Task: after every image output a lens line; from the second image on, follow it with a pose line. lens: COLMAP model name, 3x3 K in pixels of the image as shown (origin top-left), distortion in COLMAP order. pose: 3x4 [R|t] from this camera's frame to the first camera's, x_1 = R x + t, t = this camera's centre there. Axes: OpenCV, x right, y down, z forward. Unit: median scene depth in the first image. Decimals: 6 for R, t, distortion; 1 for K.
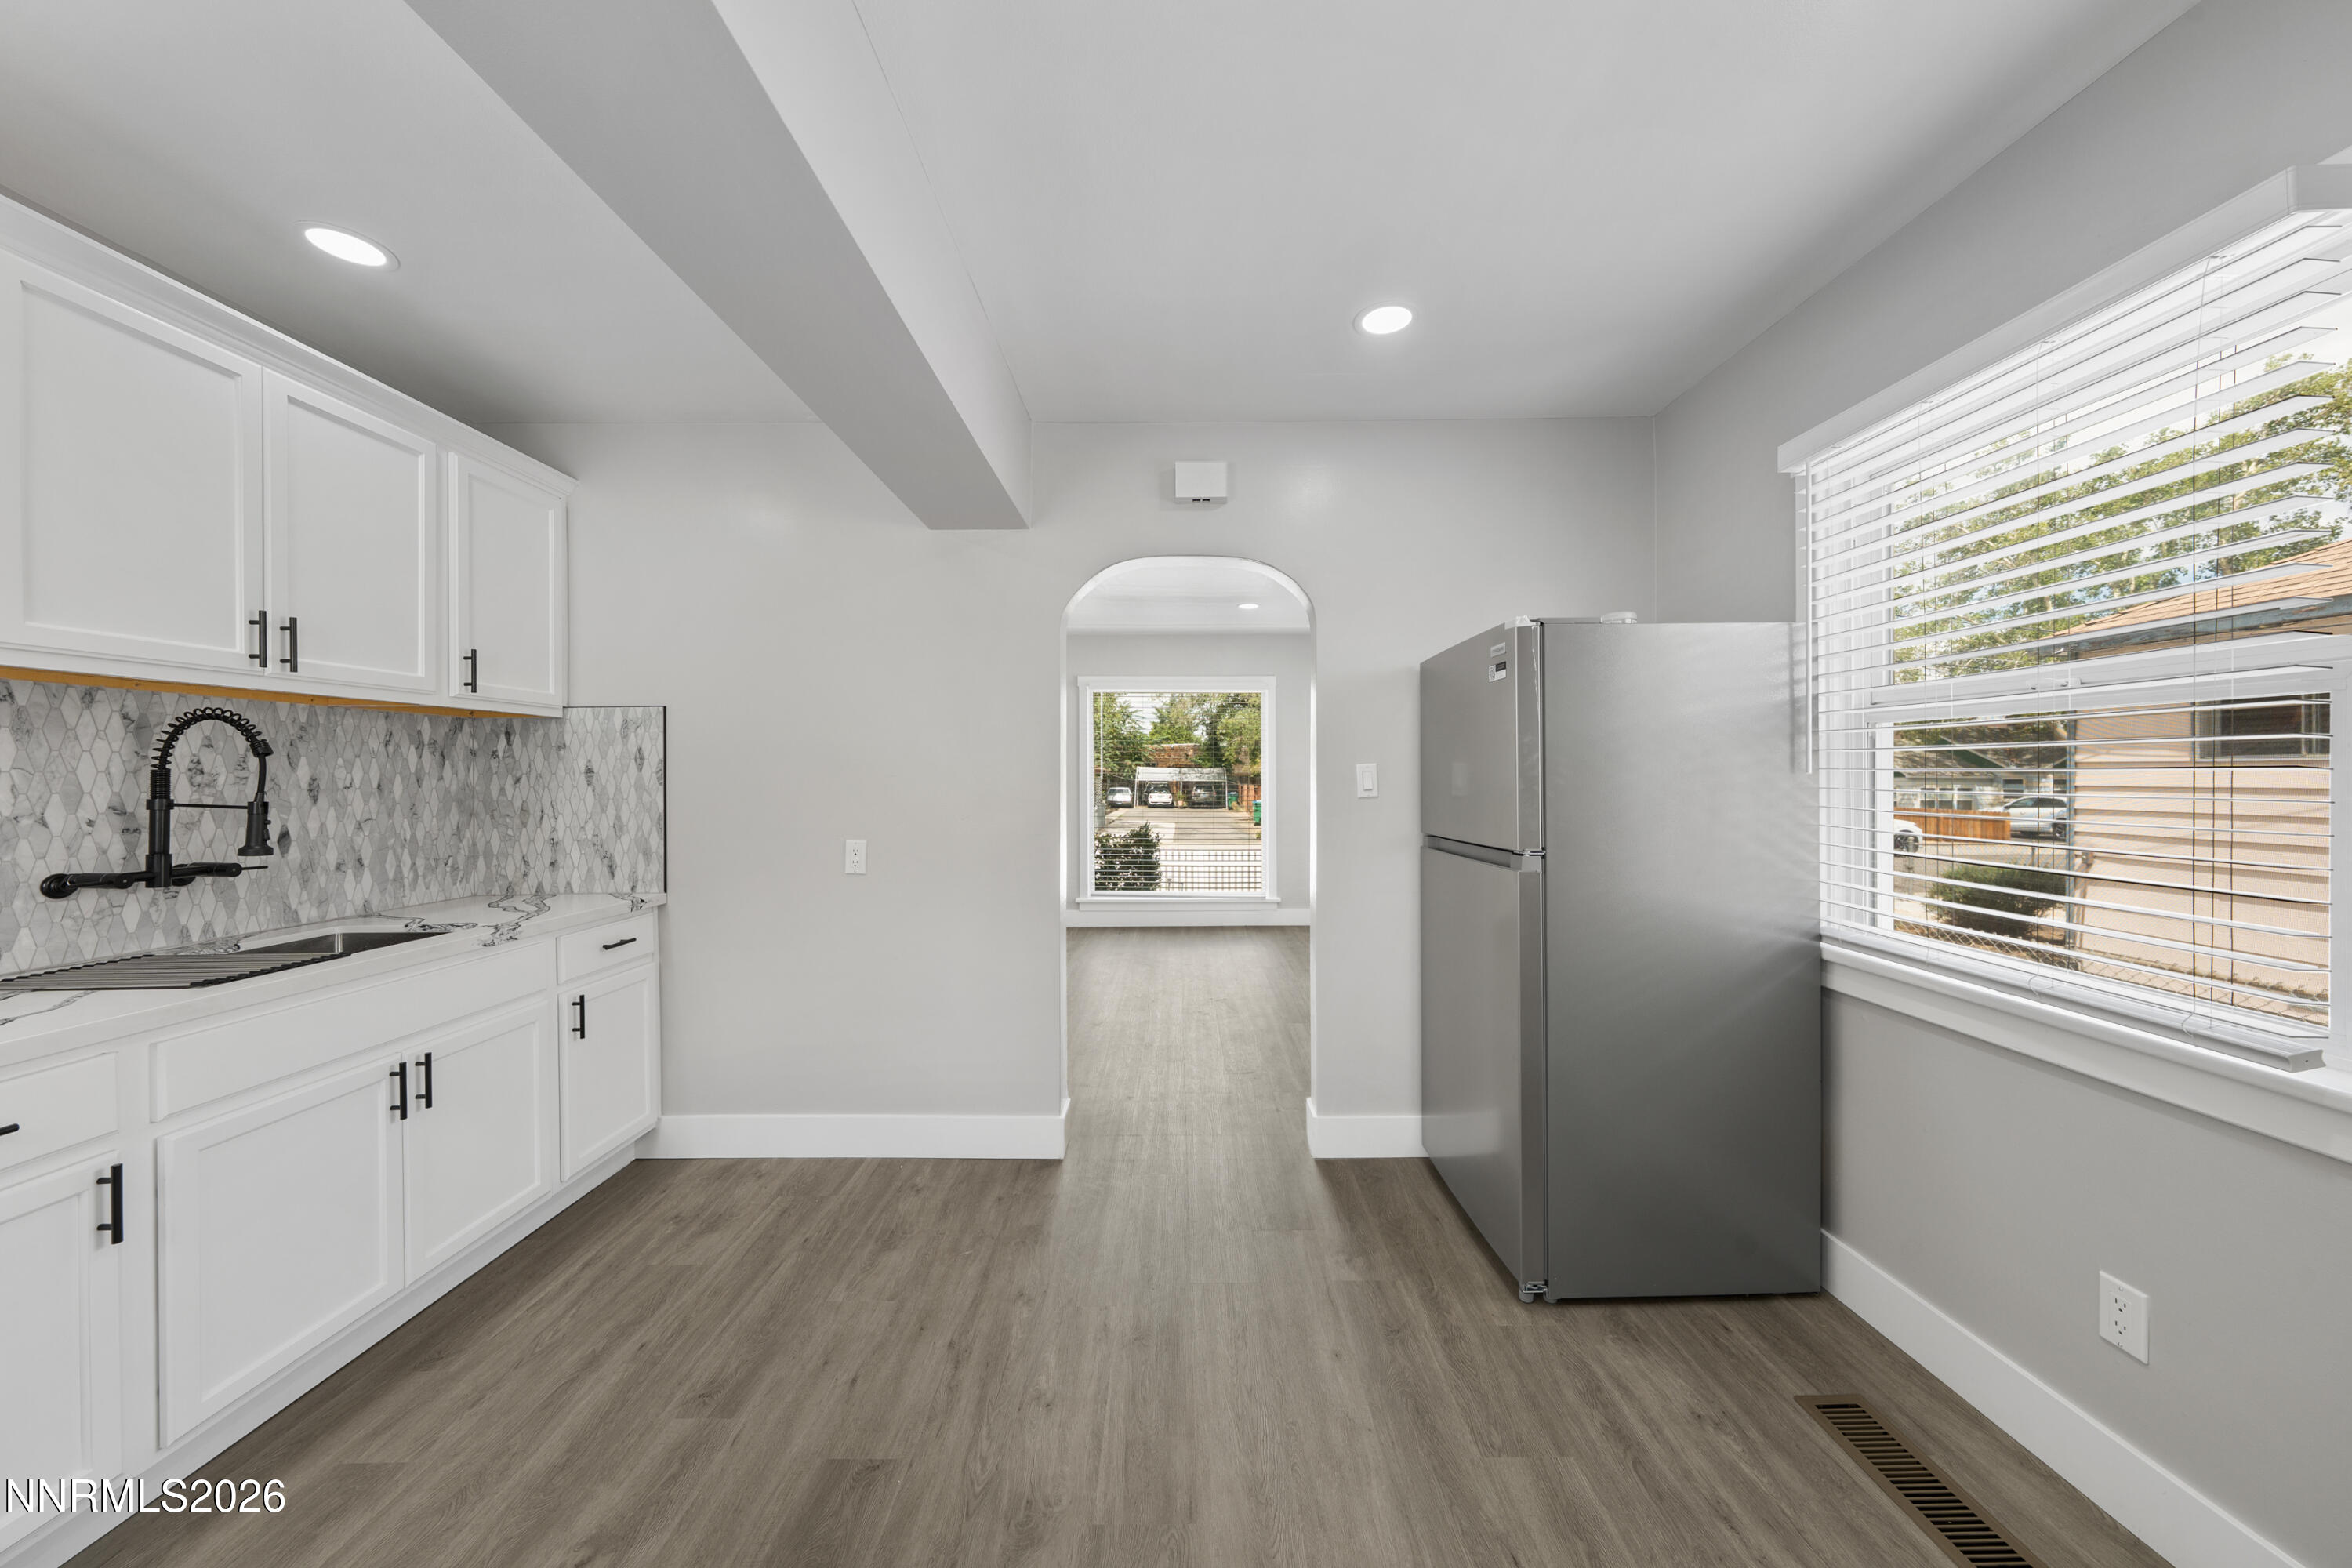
lens RADIAL K [[805.1, 0, 1175.9], [0, 805.1, 780.6], [0, 0, 1]] dist [0.000183, 0.000428]
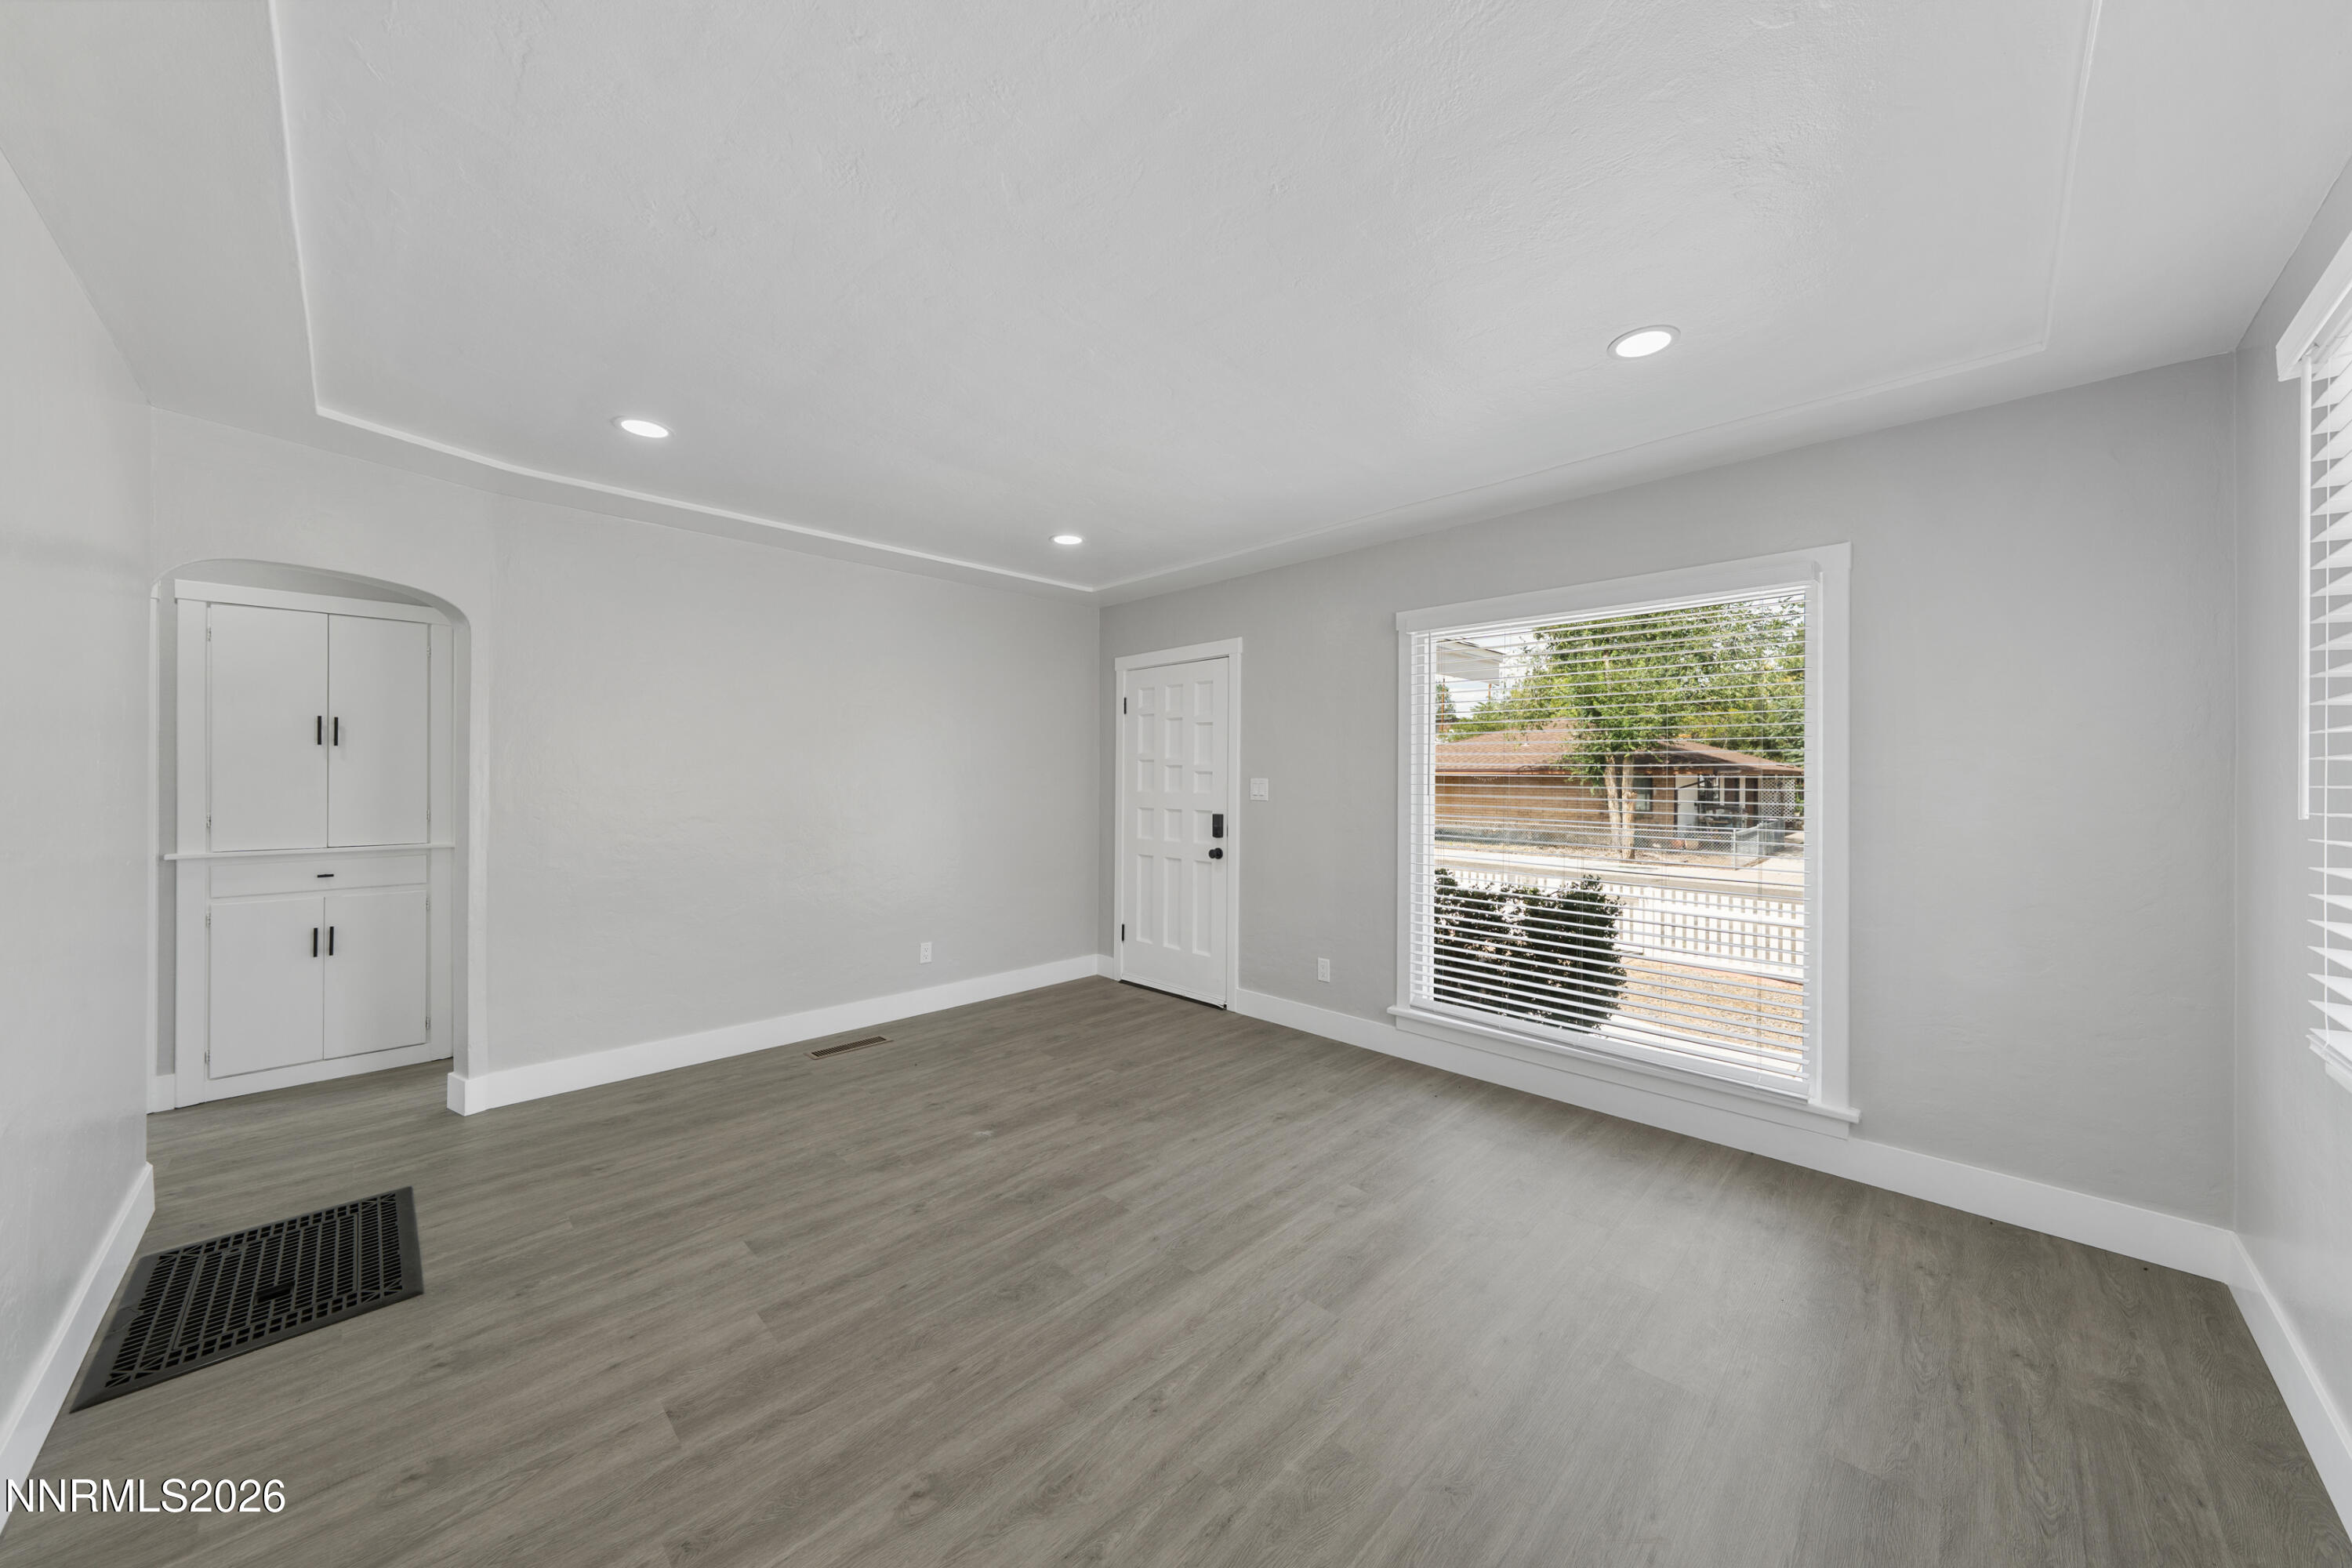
lens RADIAL K [[811.1, 0, 1182.6], [0, 811.1, 784.1], [0, 0, 1]] dist [-0.000308, -0.000035]
pose [[0.713772, 0.014593, -0.700226, 0.426258], [-0.010087, 0.999893, 0.010556, -0.032850], [0.700305, -0.000471, 0.713844, 1.247767]]
